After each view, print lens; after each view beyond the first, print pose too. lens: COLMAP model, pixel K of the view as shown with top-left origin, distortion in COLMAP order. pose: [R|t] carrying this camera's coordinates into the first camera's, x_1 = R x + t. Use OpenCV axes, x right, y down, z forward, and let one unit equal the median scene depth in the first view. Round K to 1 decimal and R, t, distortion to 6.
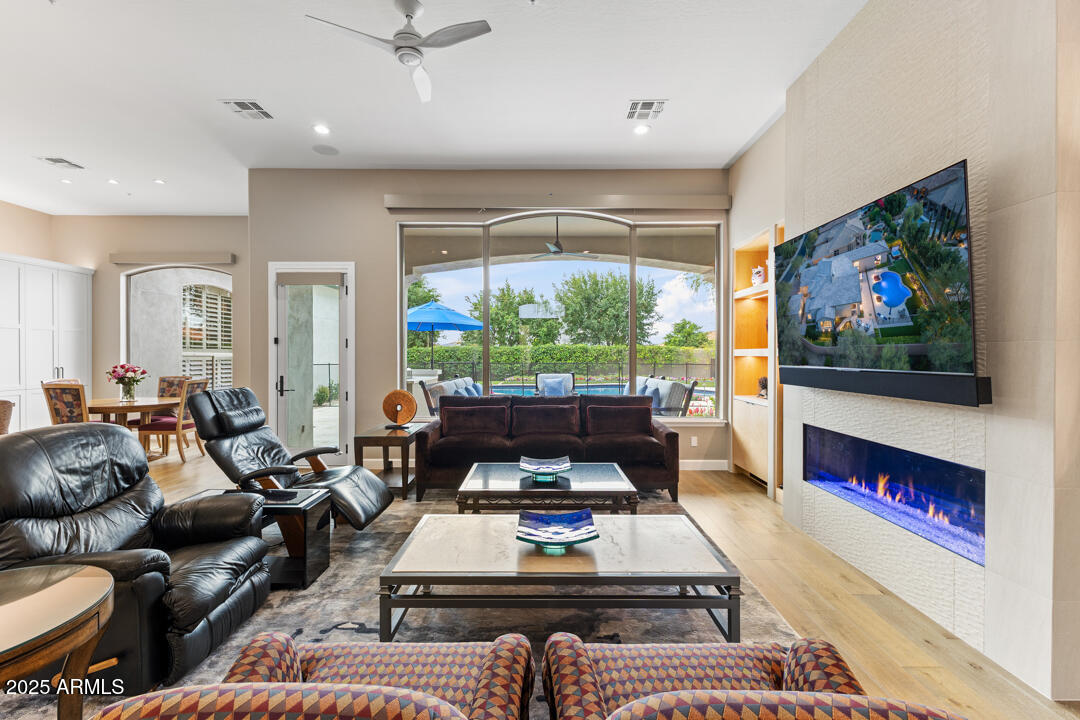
lens RADIAL K [[465.9, 0, 540.0], [0, 465.9, 360.0], [0, 0, 1]] dist [0.000564, 0.000005]
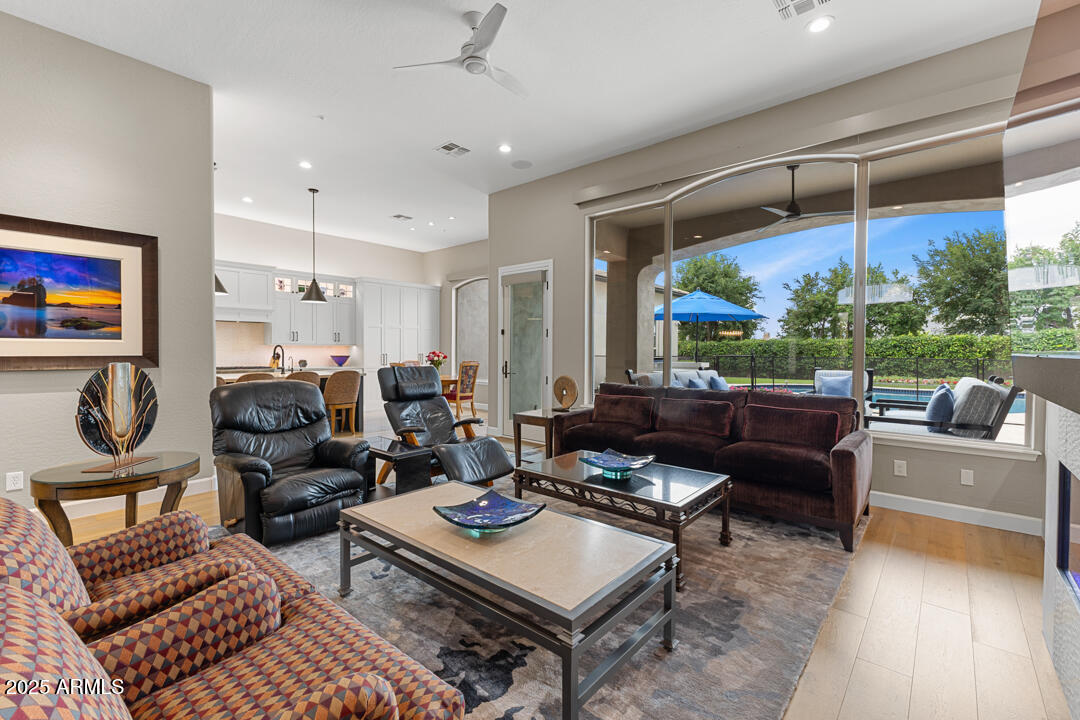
lens RADIAL K [[465.9, 0, 540.0], [0, 465.9, 360.0], [0, 0, 1]] dist [0.000564, 0.000005]
pose [[0.757923, 0.018049, -0.652094, 0.296108], [-0.011924, 0.999833, 0.013815, 0.013448], [0.652235, -0.002695, 0.758012, 0.139791]]
